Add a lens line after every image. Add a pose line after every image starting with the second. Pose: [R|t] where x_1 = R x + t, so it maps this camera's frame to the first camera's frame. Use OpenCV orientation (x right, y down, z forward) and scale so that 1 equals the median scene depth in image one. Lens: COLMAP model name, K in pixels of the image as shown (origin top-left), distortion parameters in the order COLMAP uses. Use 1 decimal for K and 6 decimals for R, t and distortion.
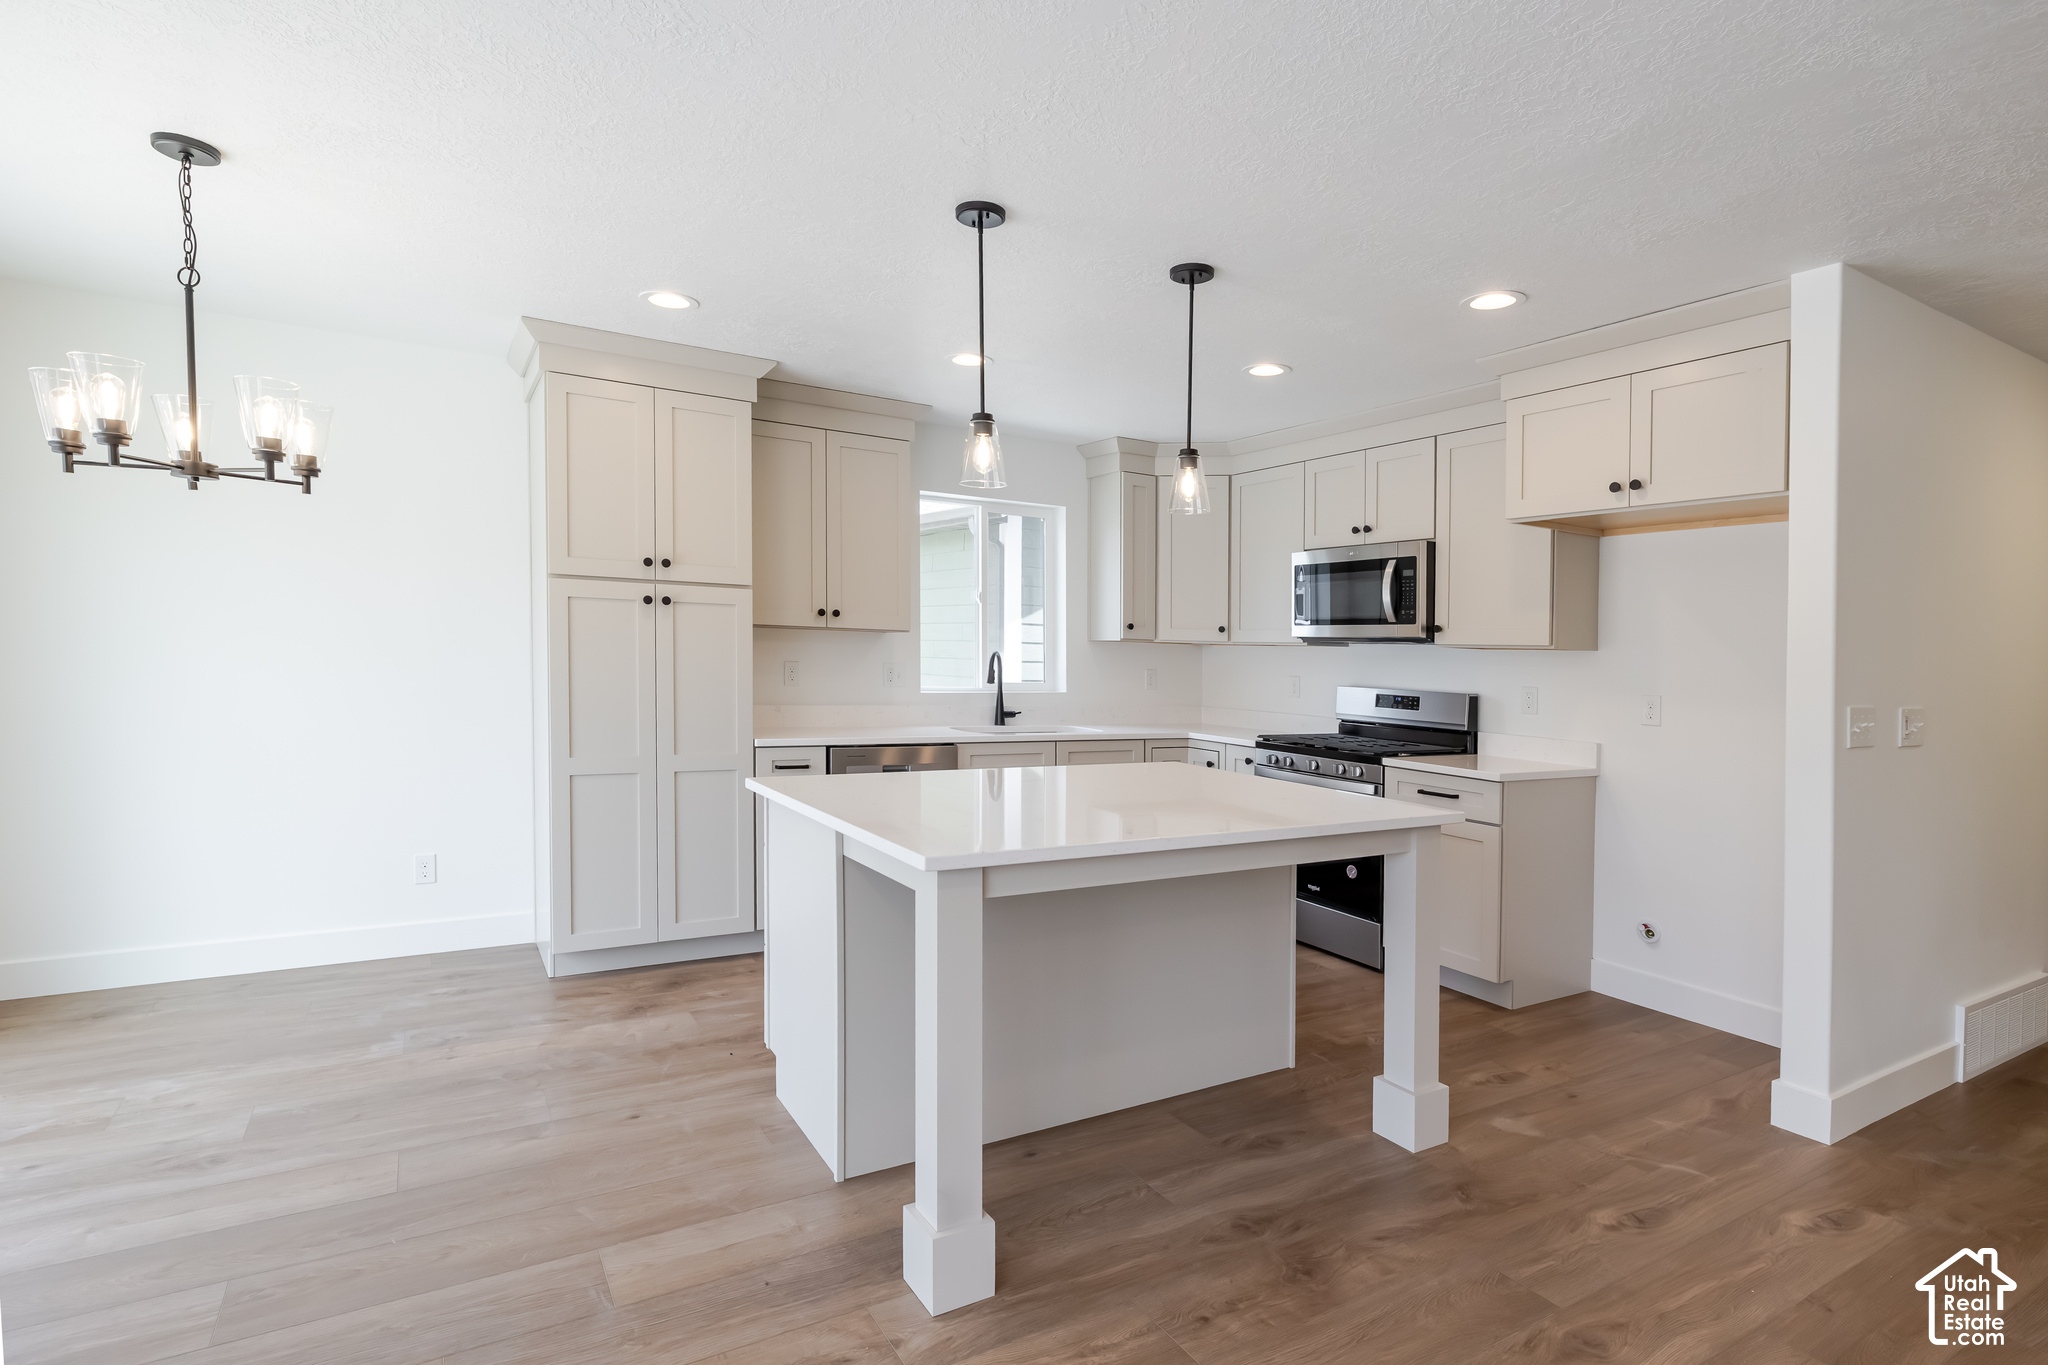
lens RADIAL K [[994.1, 0, 1043.8], [0, 994.1, 711.2], [0, 0, 1]] dist [-0.006067, 0.002471]
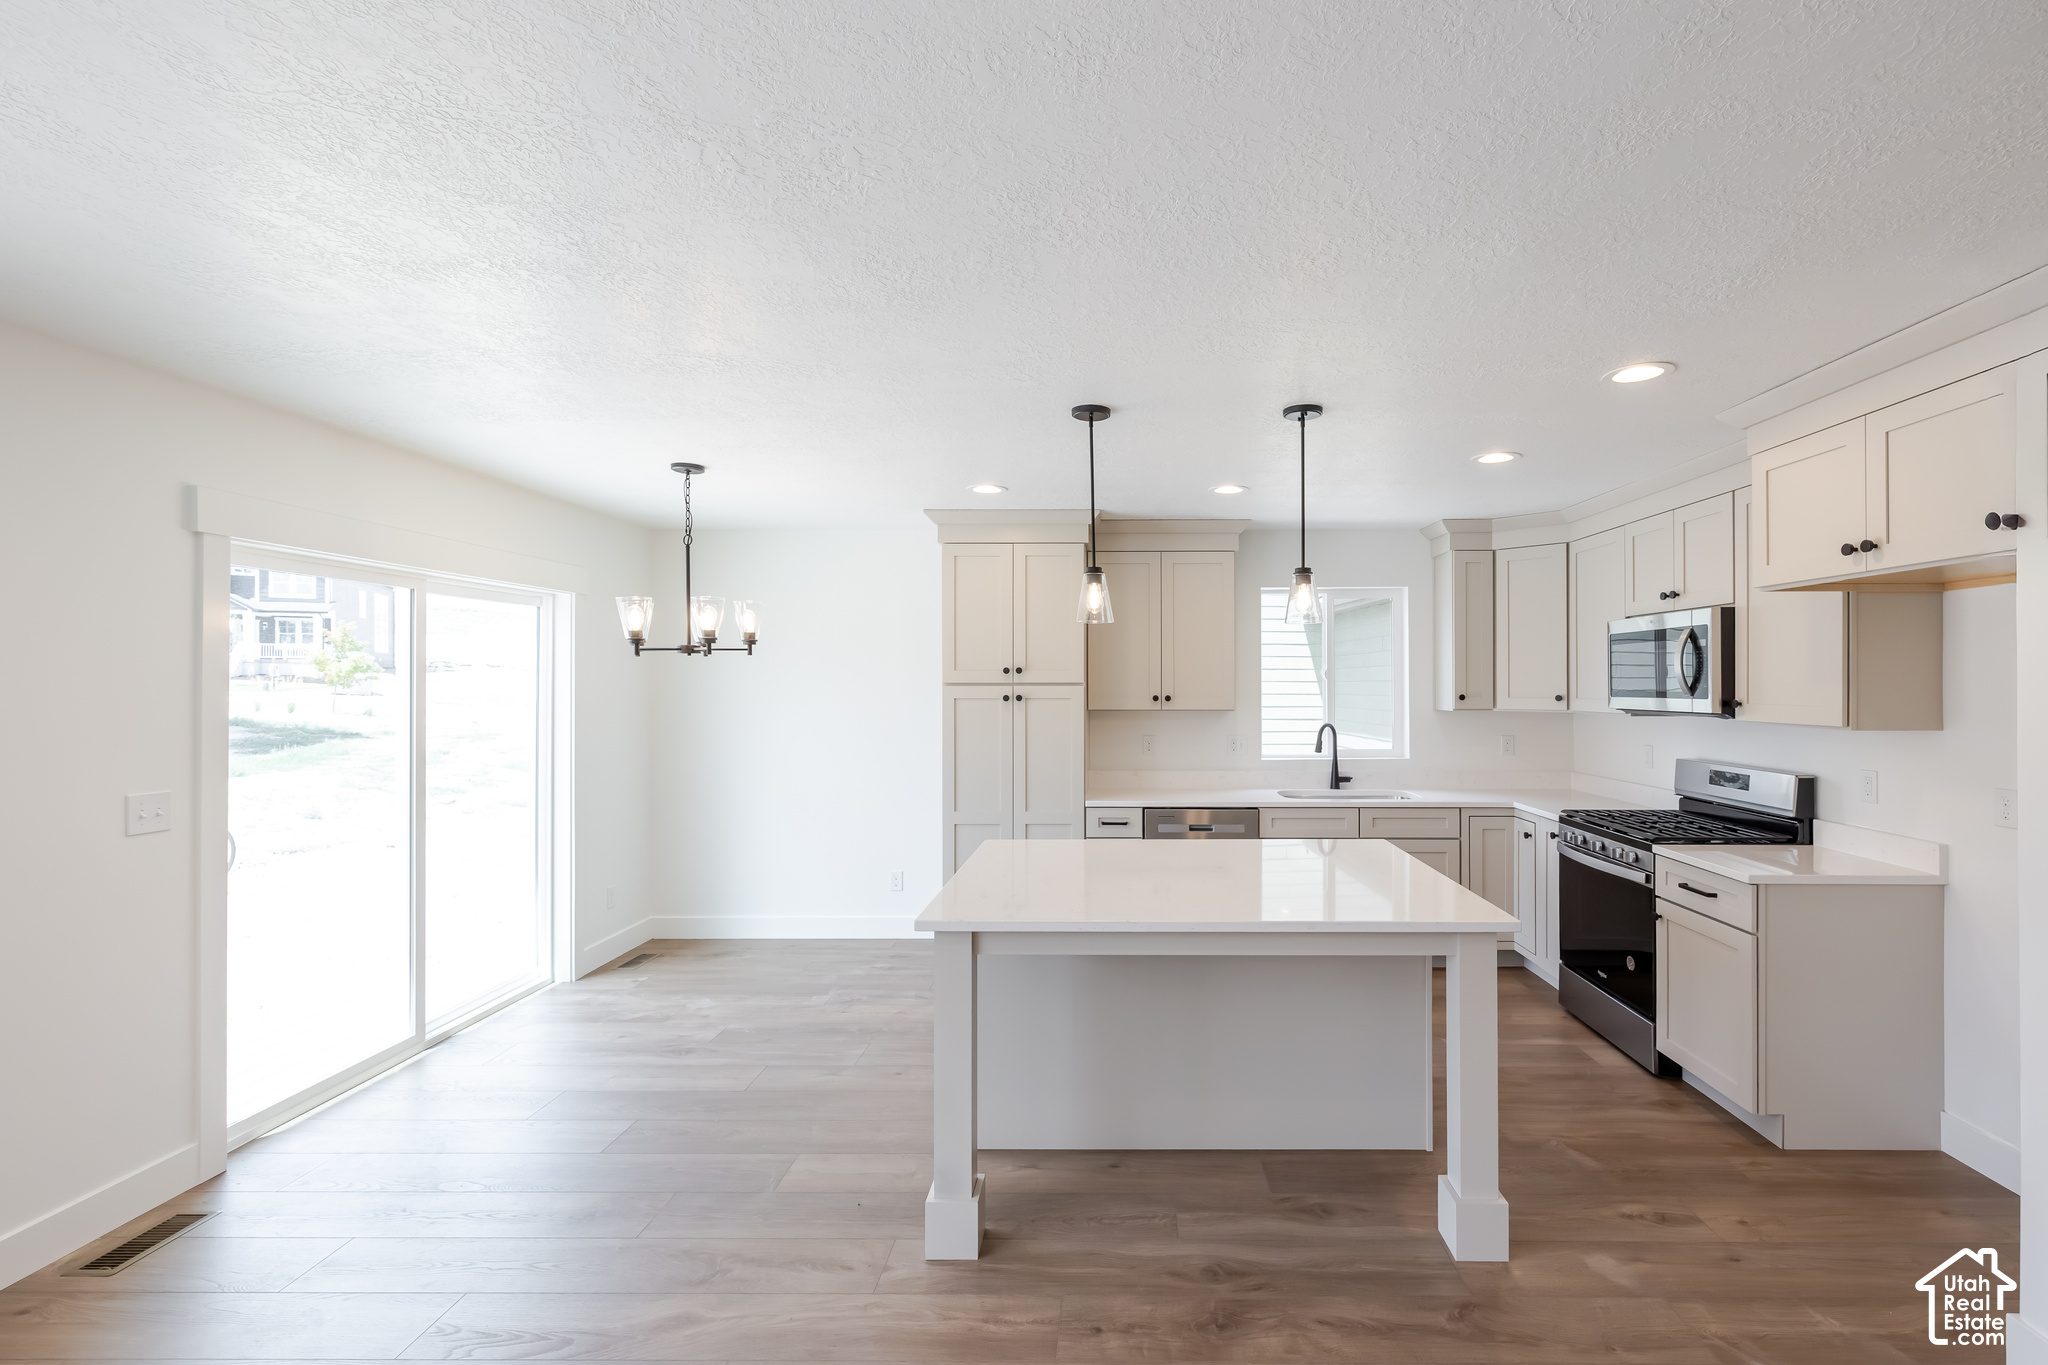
lens RADIAL K [[897.3, 0, 1153.4], [0, 897.3, 710.9], [0, 0, 1]] dist [-0.000225, 0.001281]
pose [[0.862320, -0.014321, -0.506162, 0.434299], [-0.004255, 0.999360, -0.035524, -0.055511], [0.506347, 0.032787, 0.861706, 0.039018]]
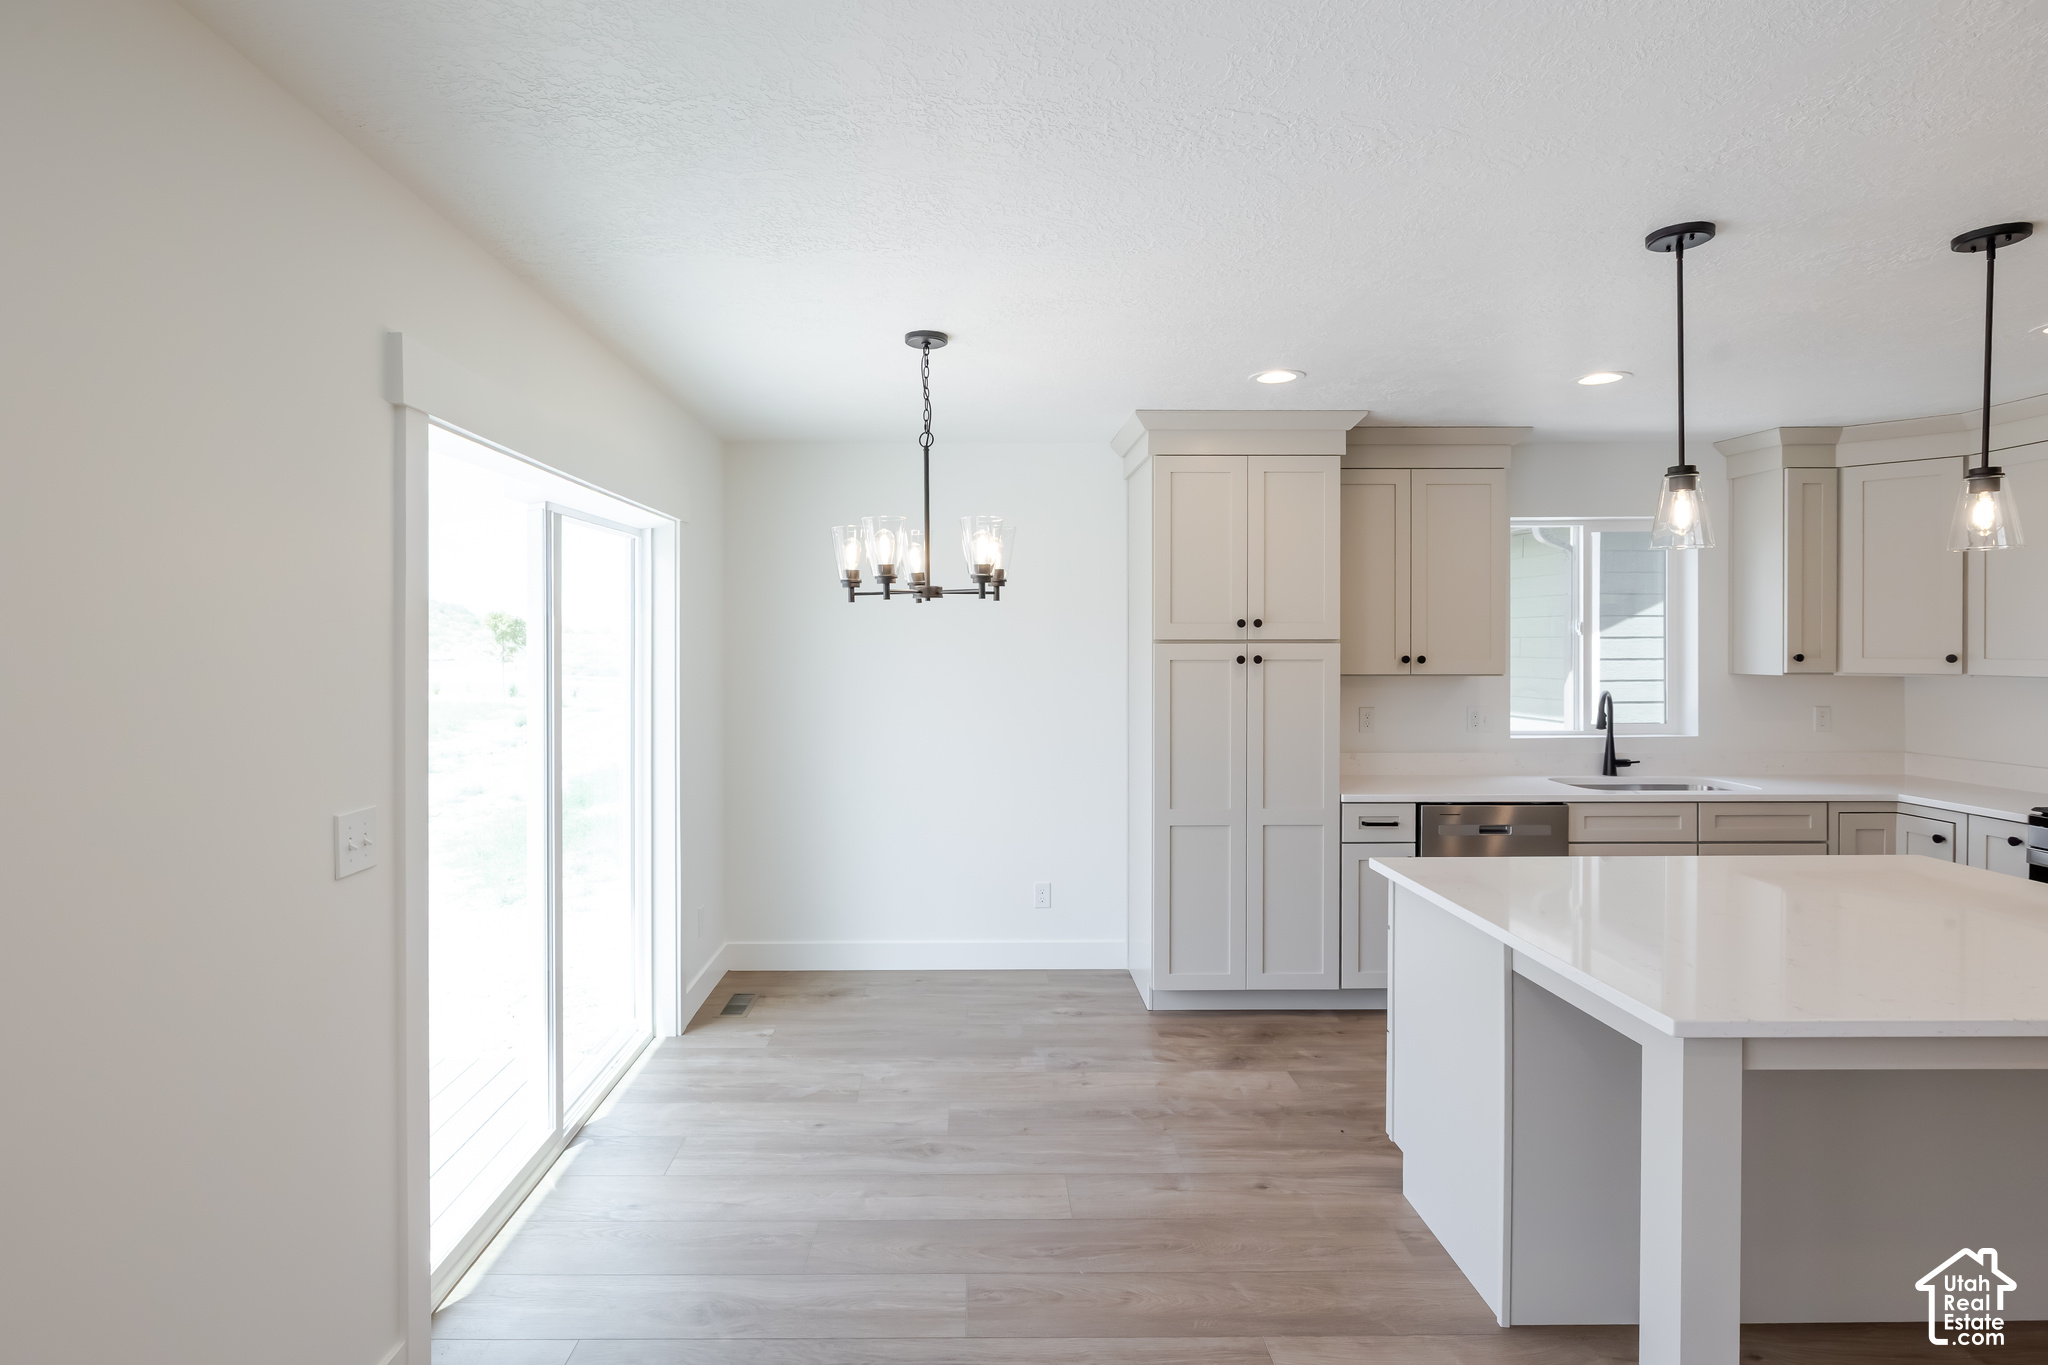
lens RADIAL K [[994.1, 0, 1002.0], [0, 994.1, 689.5], [0, 0, 1]] dist [-0.006067, 0.002471]
pose [[0.865056, -0.006659, -0.501632, -0.102634], [-0.002215, 0.999851, -0.017092, -0.067466], [0.501671, 0.015897, 0.864912, -0.019825]]
